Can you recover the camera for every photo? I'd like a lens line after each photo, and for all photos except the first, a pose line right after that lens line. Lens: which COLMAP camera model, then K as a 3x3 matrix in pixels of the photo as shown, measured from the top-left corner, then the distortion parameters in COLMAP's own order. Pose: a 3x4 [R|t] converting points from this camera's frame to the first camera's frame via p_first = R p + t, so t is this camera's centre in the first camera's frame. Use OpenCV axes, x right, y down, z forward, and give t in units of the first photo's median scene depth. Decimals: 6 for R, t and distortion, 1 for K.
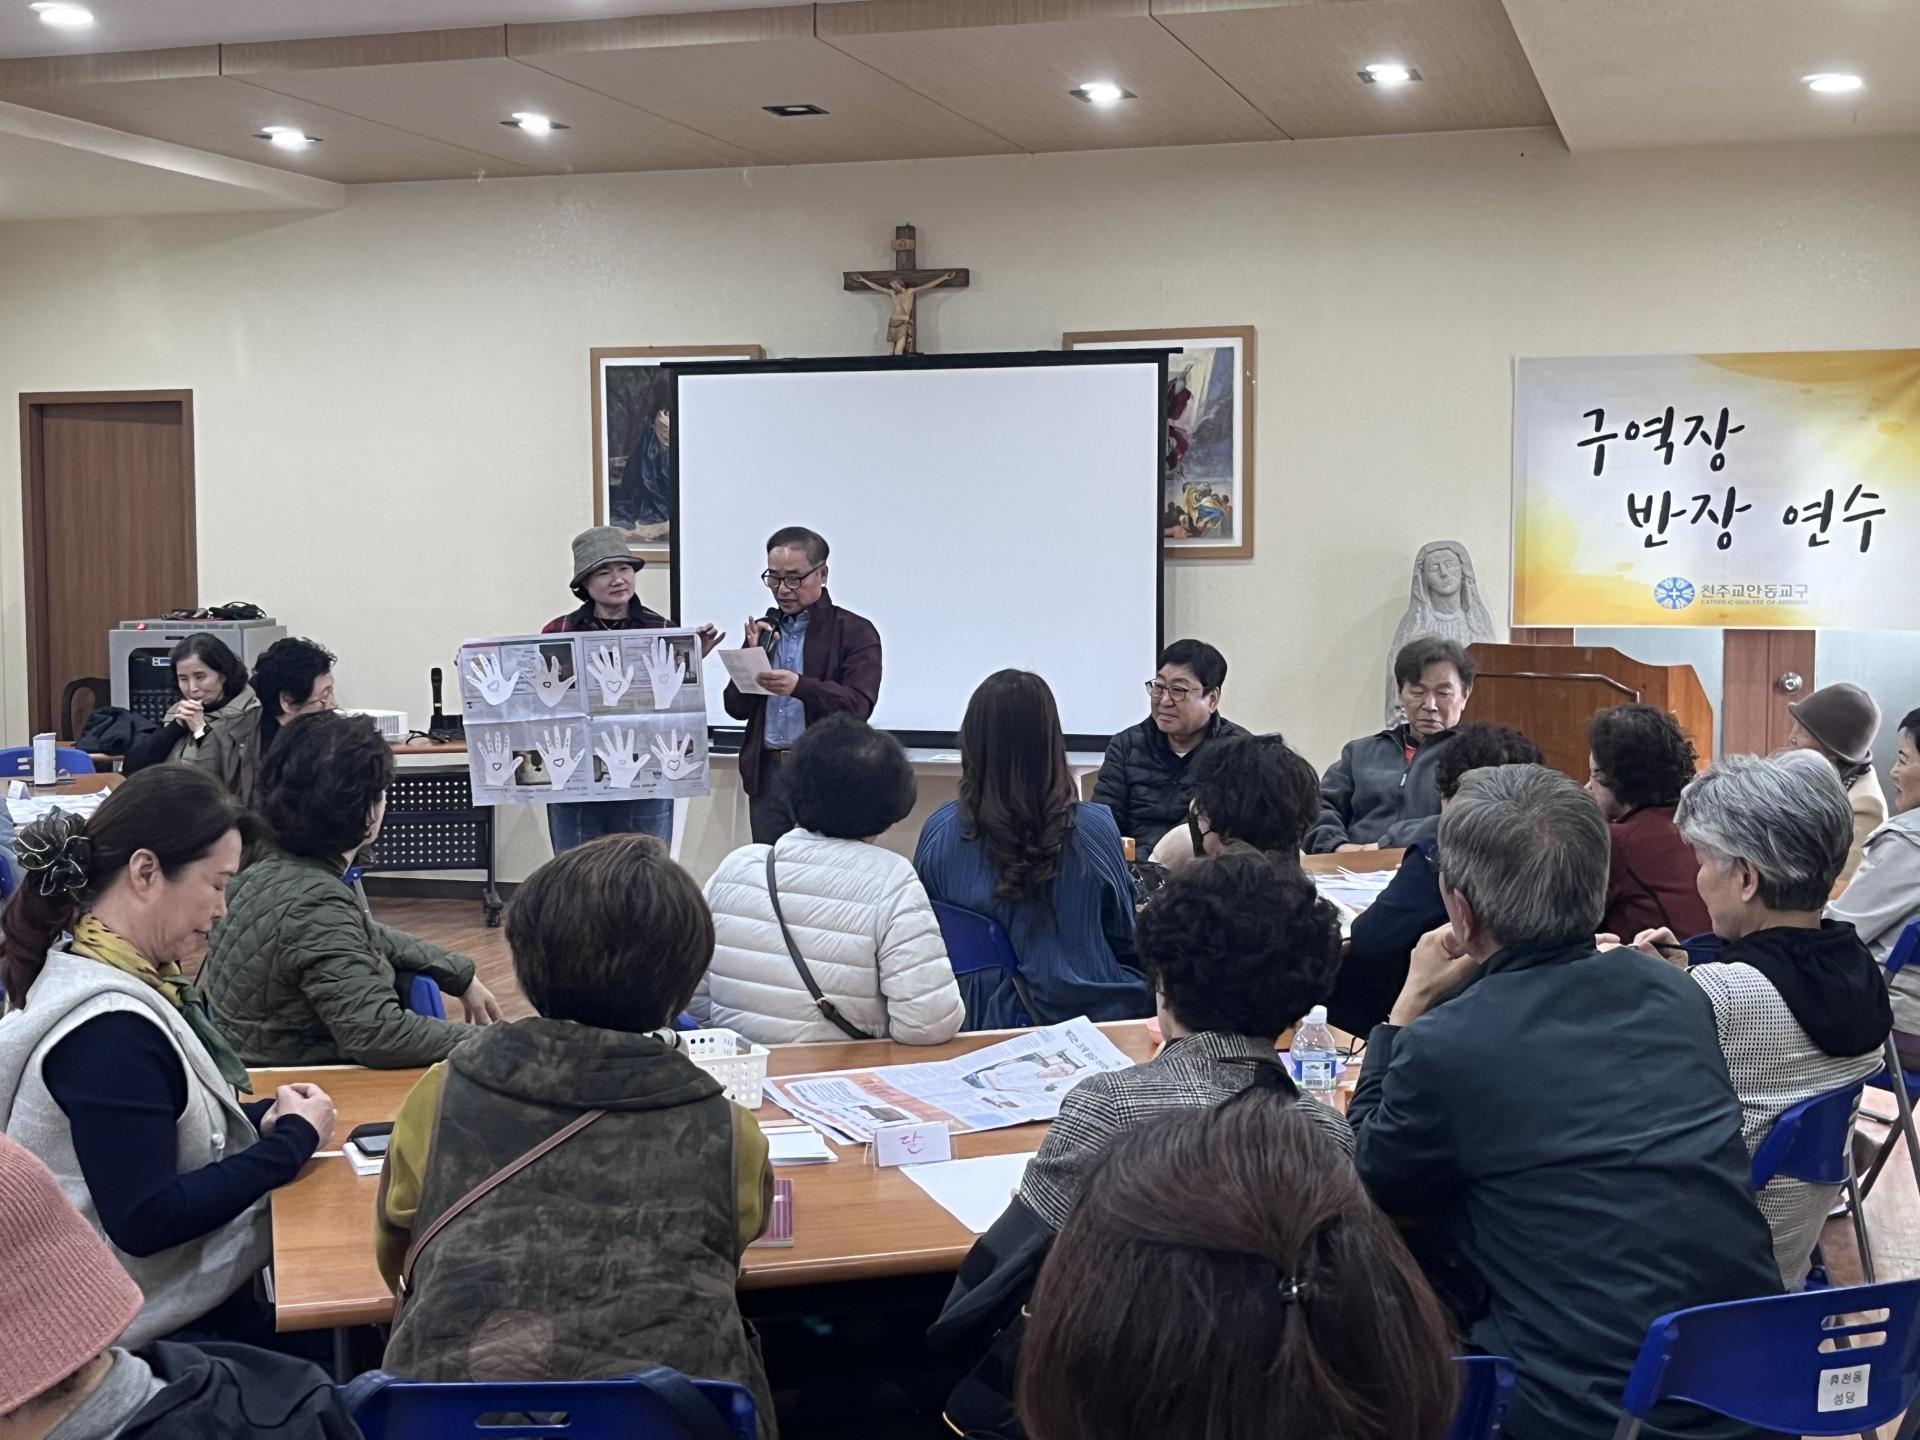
lens RADIAL K [[2463.1, 0, 960.0], [0, 2463.1, 720.0], [0, 0, 1]] dist [0.156769, -0.593314]
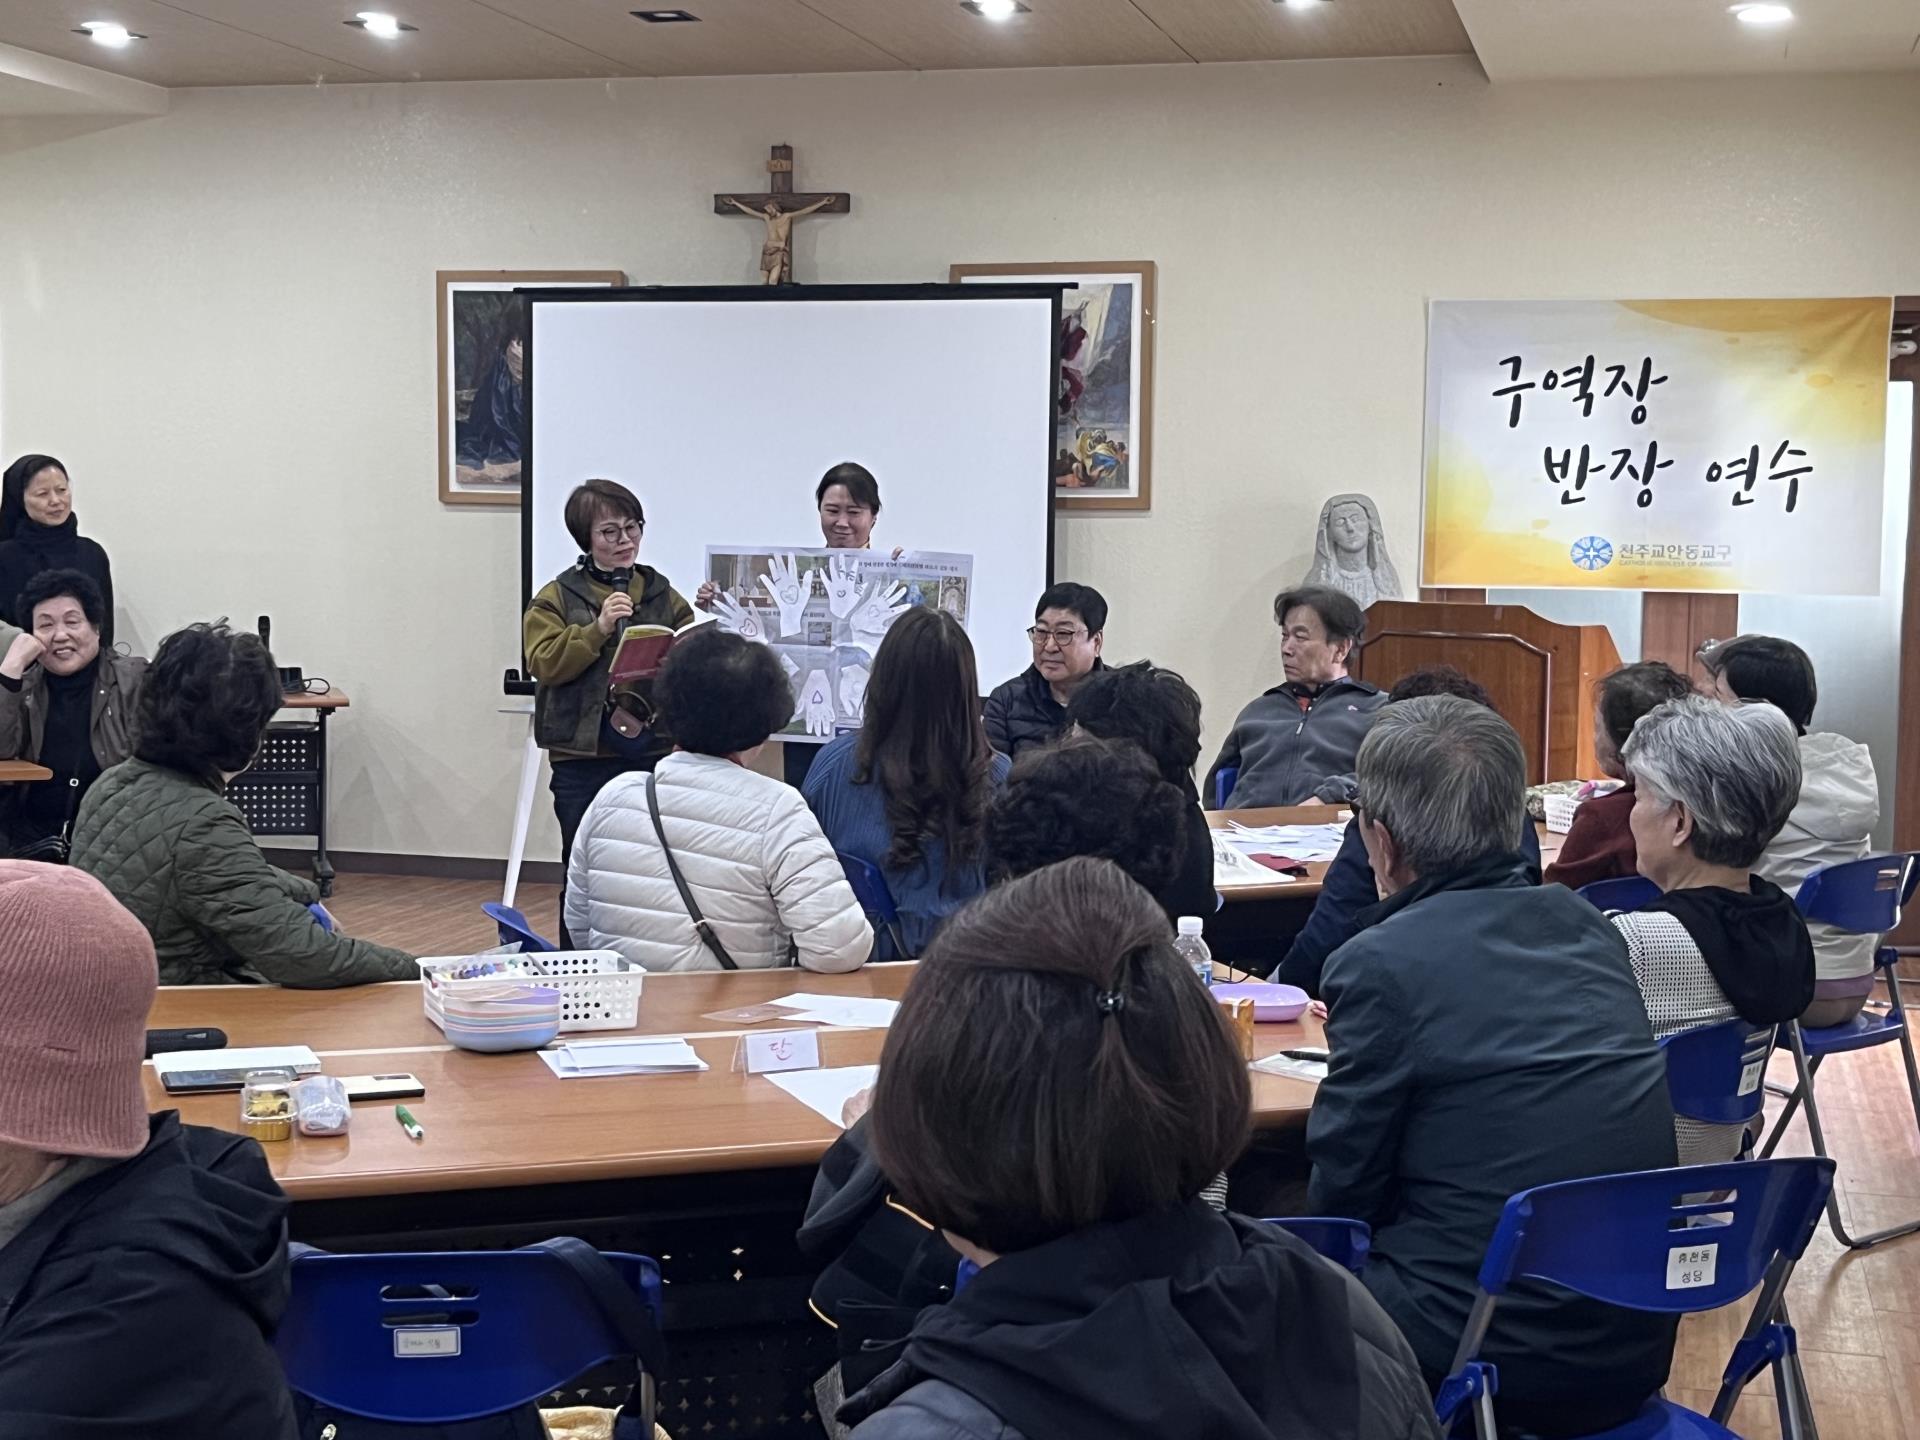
lens RADIAL K [[2738.5, 0, 960.0], [0, 2738.5, 720.0], [0, 0, 1]] dist [0.183712, -0.780320]
pose [[0.998916, 0.012554, 0.044829, 0.001086], [-0.012758, 0.999910, 0.004259, 0.010663], [-0.044771, -0.004826, 0.998986, -0.036809]]
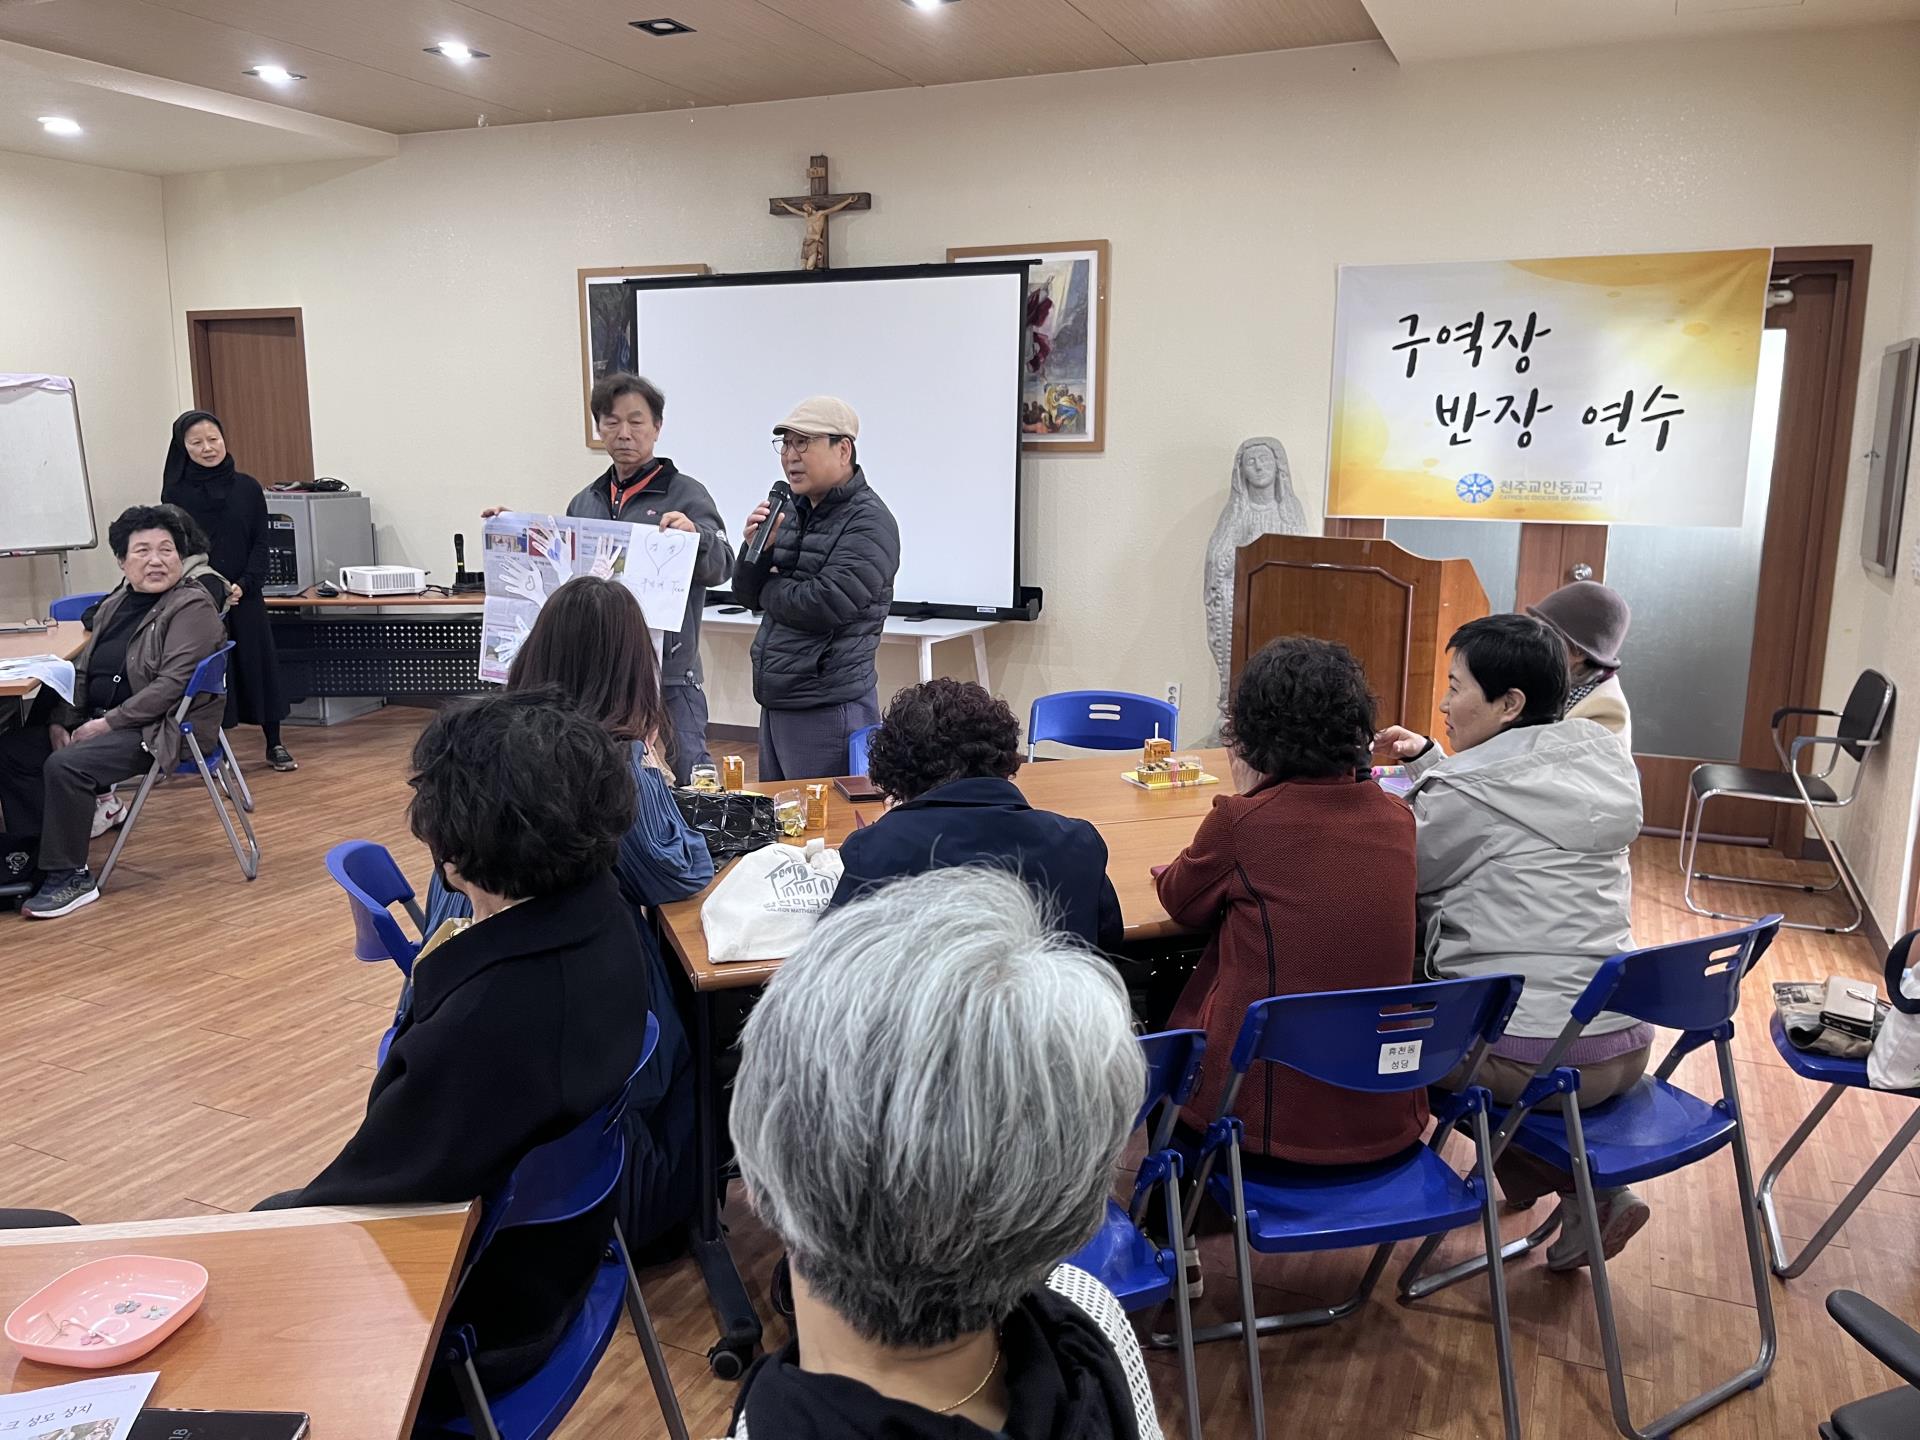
lens RADIAL K [[1463.2, 0, 960.0], [0, 1463.2, 720.0], [0, 0, 1]] dist [0.049629, -0.062451]
pose [[0.992969, 0.032782, -0.113741, 0.135132], [-0.019992, 0.993528, 0.111813, -0.017177], [0.116670, -0.108753, 0.987198, 0.315471]]
